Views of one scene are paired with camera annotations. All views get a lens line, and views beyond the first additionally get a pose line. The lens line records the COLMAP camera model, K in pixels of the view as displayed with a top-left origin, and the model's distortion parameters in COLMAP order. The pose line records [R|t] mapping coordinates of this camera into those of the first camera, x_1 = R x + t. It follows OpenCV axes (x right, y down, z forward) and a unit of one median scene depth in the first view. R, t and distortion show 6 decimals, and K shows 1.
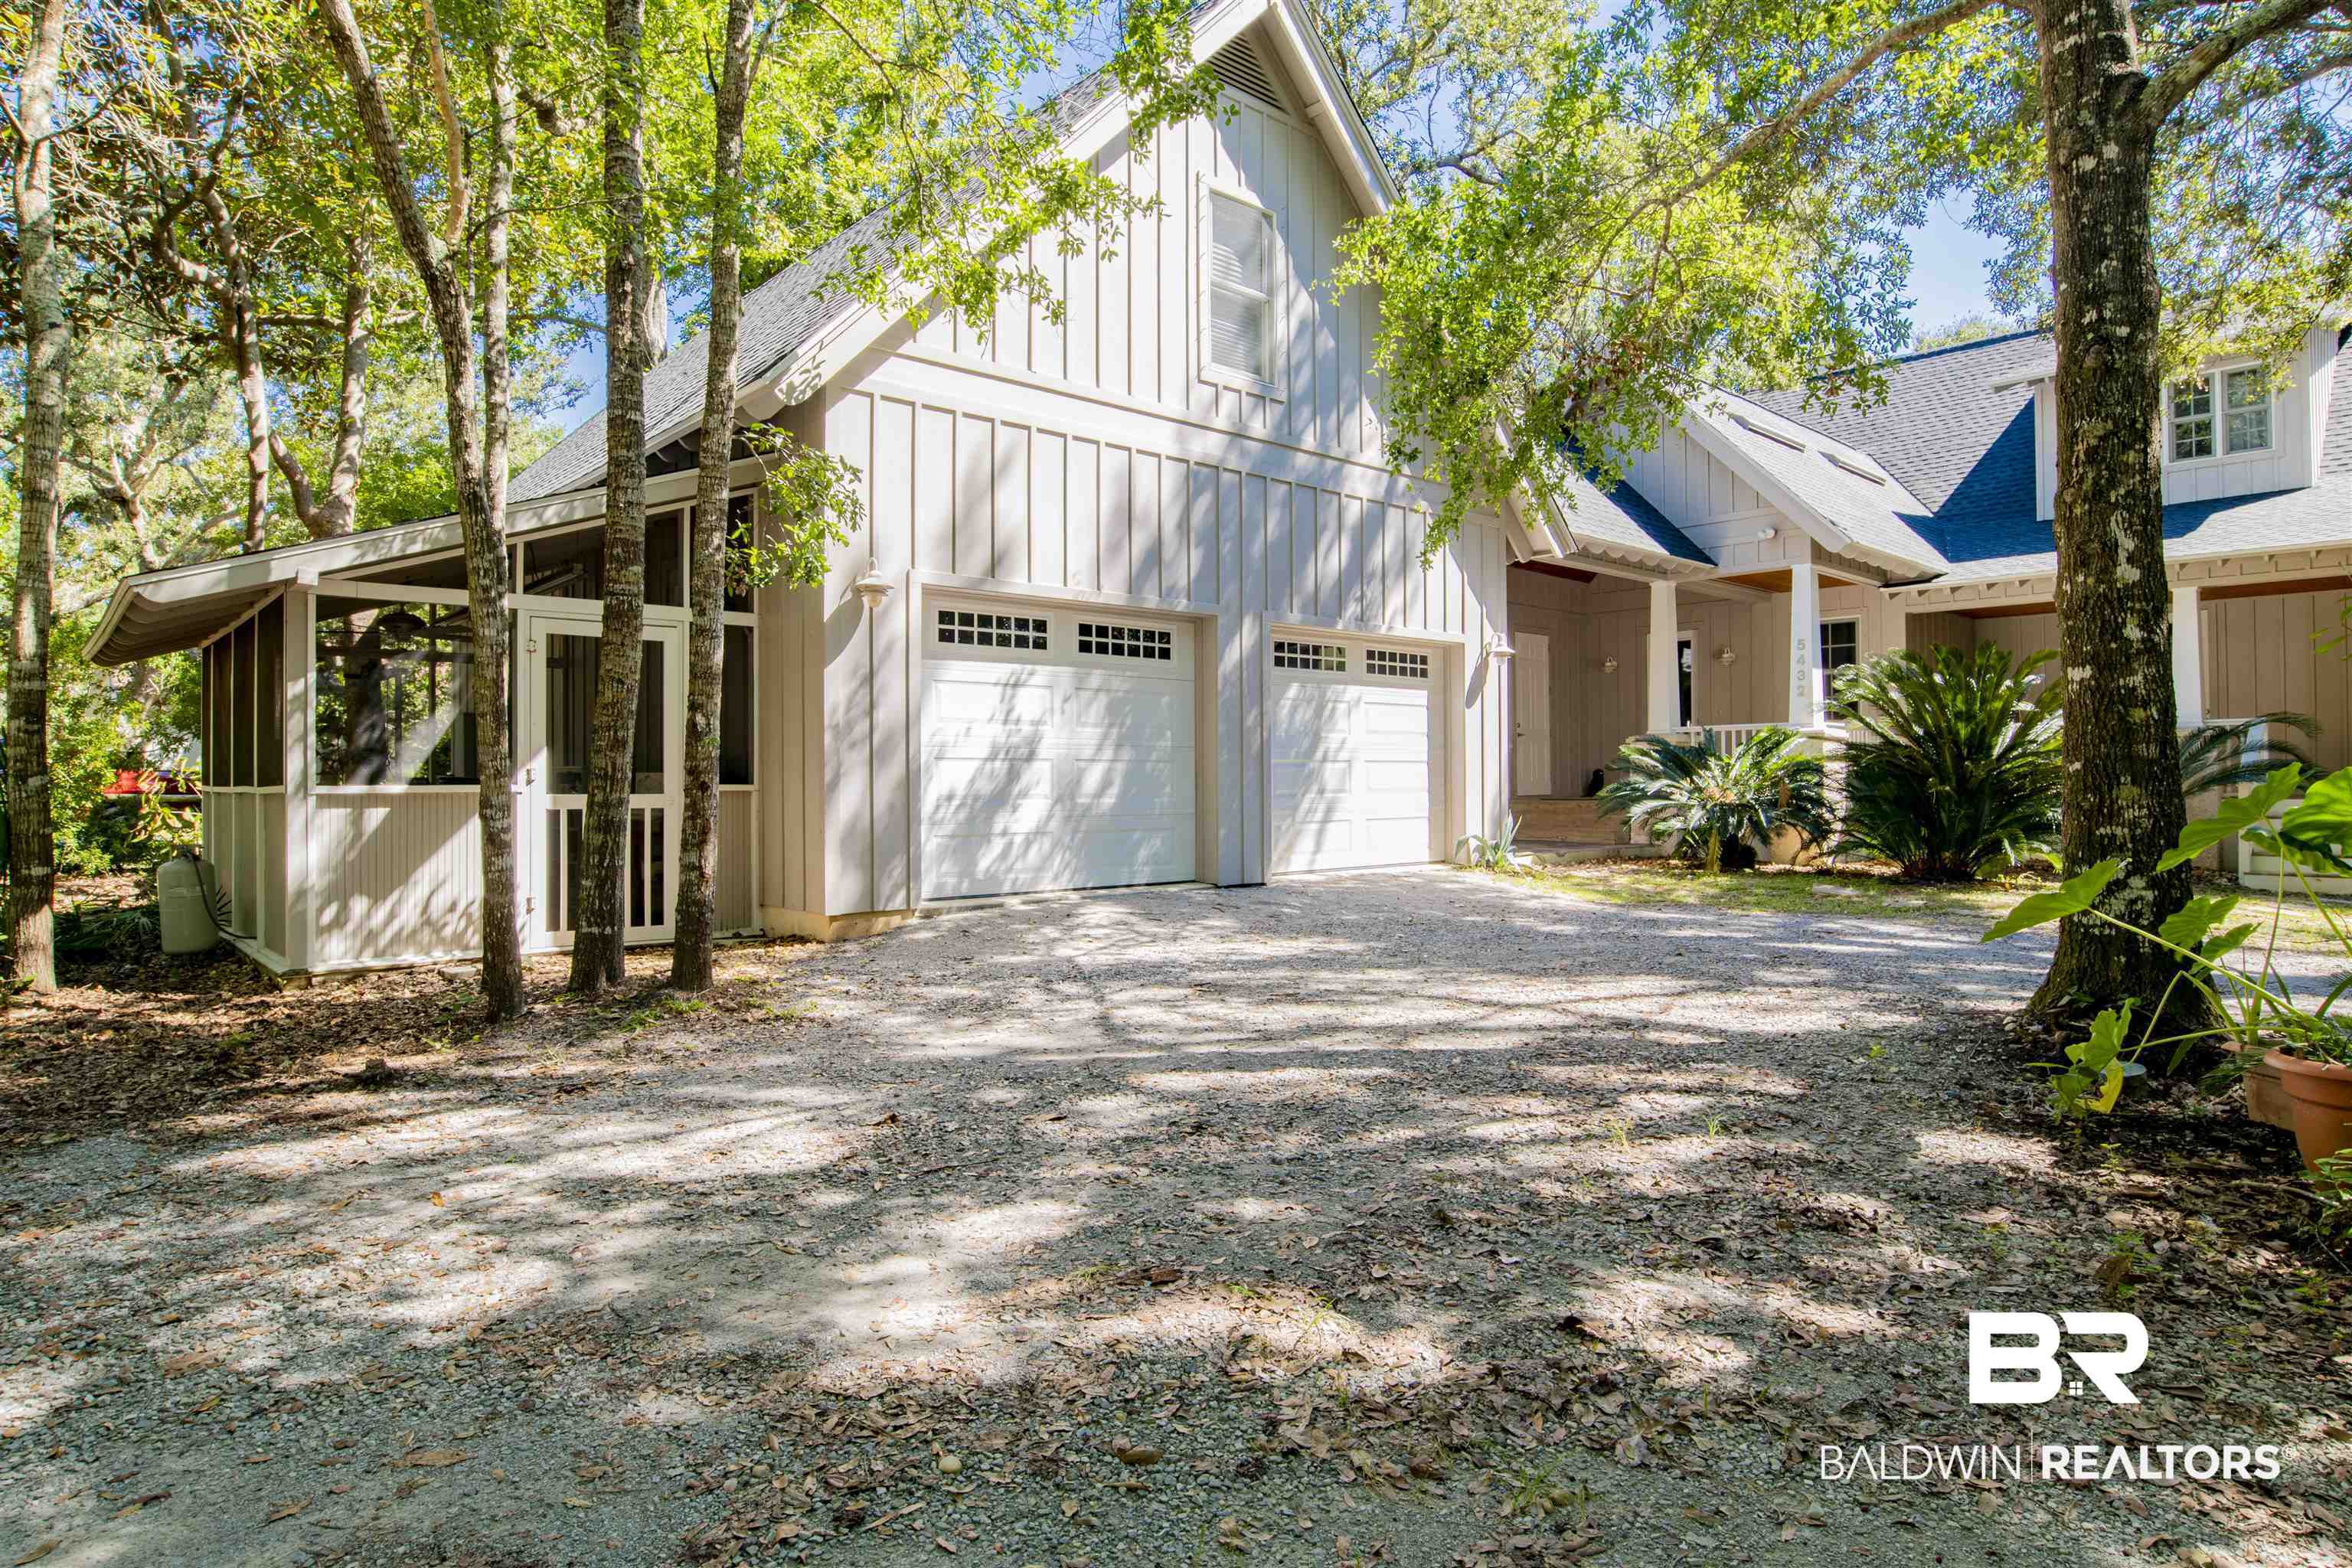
lens RADIAL K [[1299.2, 0, 1186.0], [0, 1299.2, 774.0], [0, 0, 1]] dist [-0.067217, 0.034485]
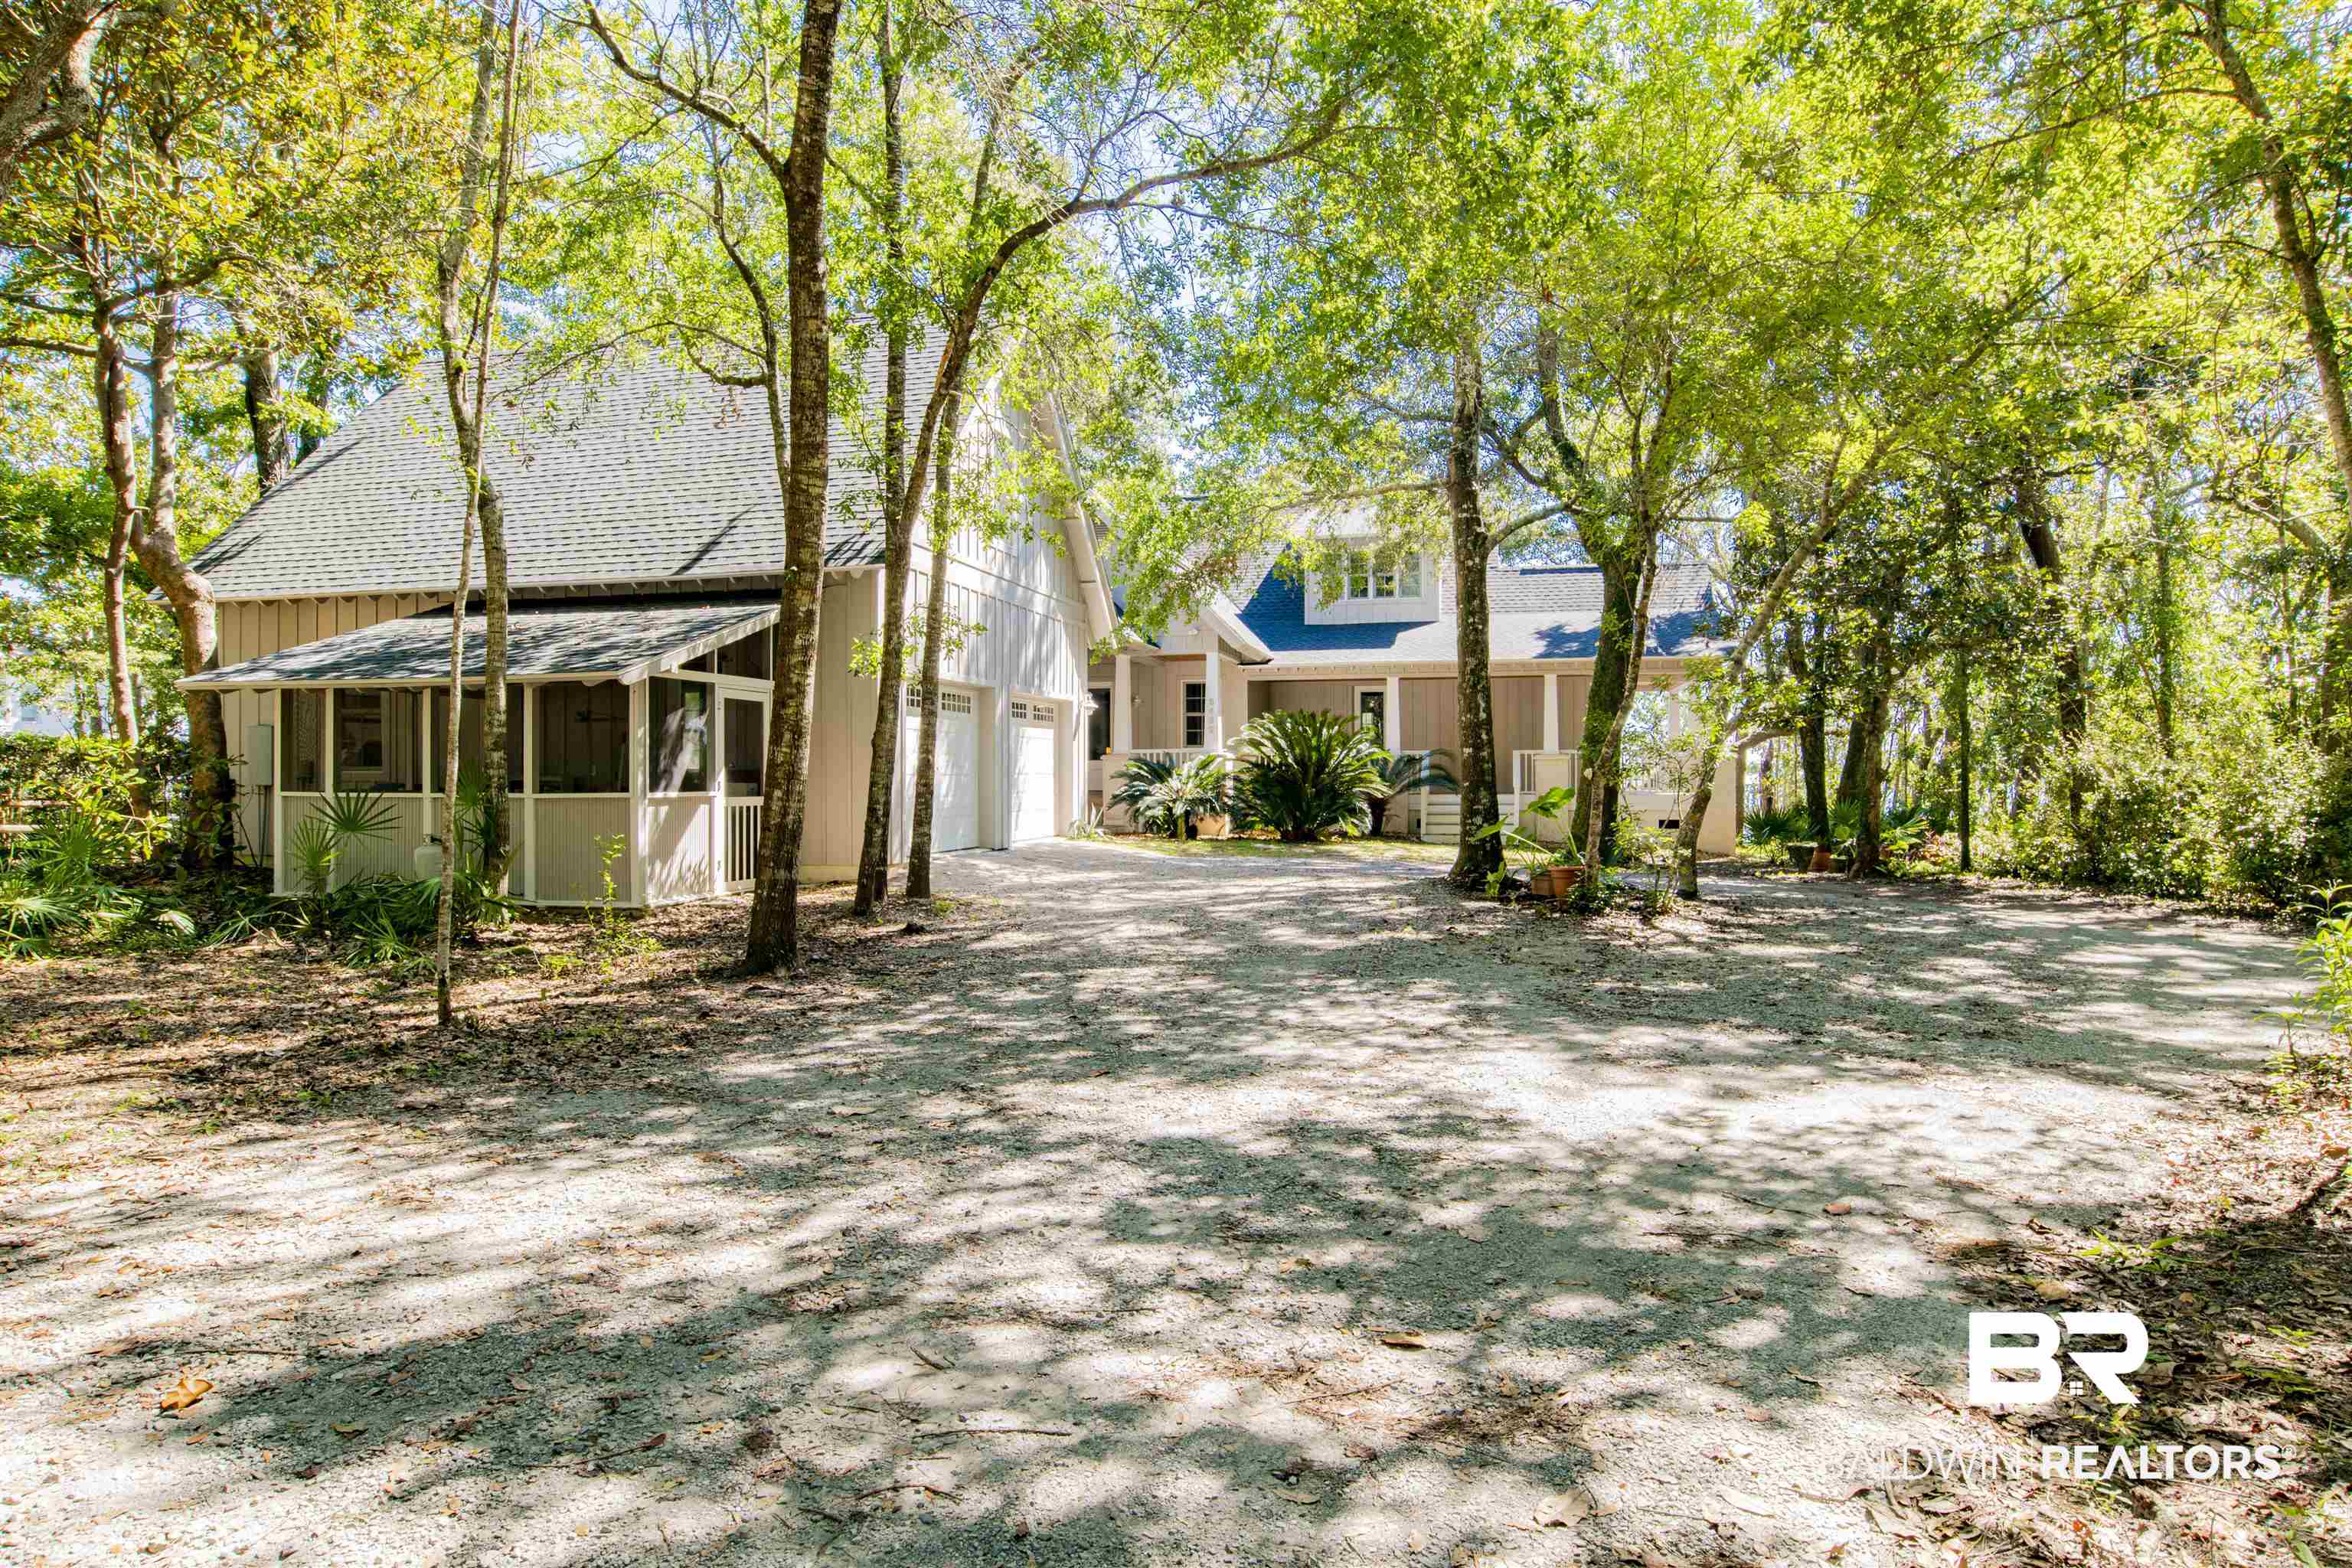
lens RADIAL K [[1299.2, 0, 1186.0], [0, 1299.2, 774.0], [0, 0, 1]] dist [-0.067217, 0.034485]
pose [[0.823753, 0.000768, 0.566949, -0.623601], [0.000544, 0.999998, -0.002144, -0.006197], [-0.566949, 0.002074, 0.823750, -0.444997]]
